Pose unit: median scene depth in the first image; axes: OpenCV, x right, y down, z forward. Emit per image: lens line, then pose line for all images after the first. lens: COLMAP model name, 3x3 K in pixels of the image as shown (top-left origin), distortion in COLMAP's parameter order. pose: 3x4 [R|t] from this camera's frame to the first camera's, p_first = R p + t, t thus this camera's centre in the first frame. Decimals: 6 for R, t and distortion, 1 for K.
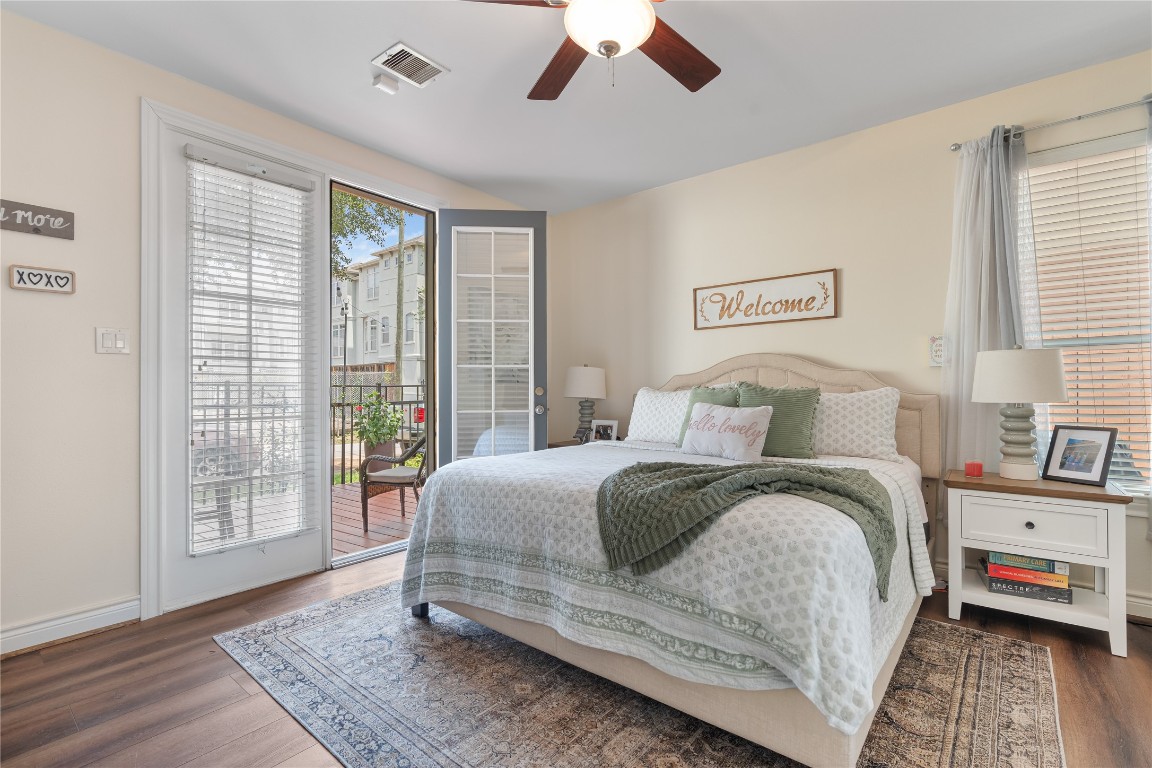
lens RADIAL K [[527.5, 0, 576.0], [0, 527.5, 384.0], [0, 0, 1]] dist [-0.000397, -0.000155]
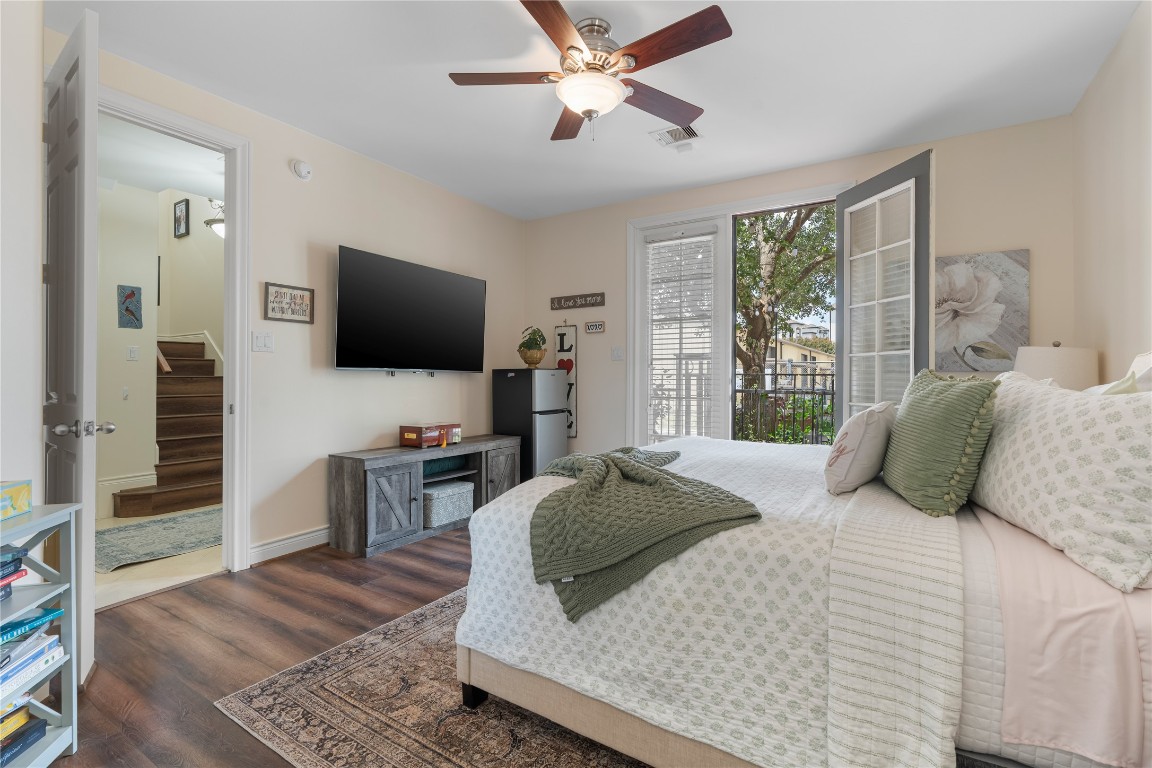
lens RADIAL K [[512.4, 0, 576.0], [0, 512.4, 384.0], [0, 0, 1]] dist [0.000265, 0.000069]
pose [[0.142255, 0.017929, -0.989668, 0.814441], [0.015128, 0.999680, 0.020285, -0.009603], [0.989714, -0.017858, 0.141938, 0.495129]]
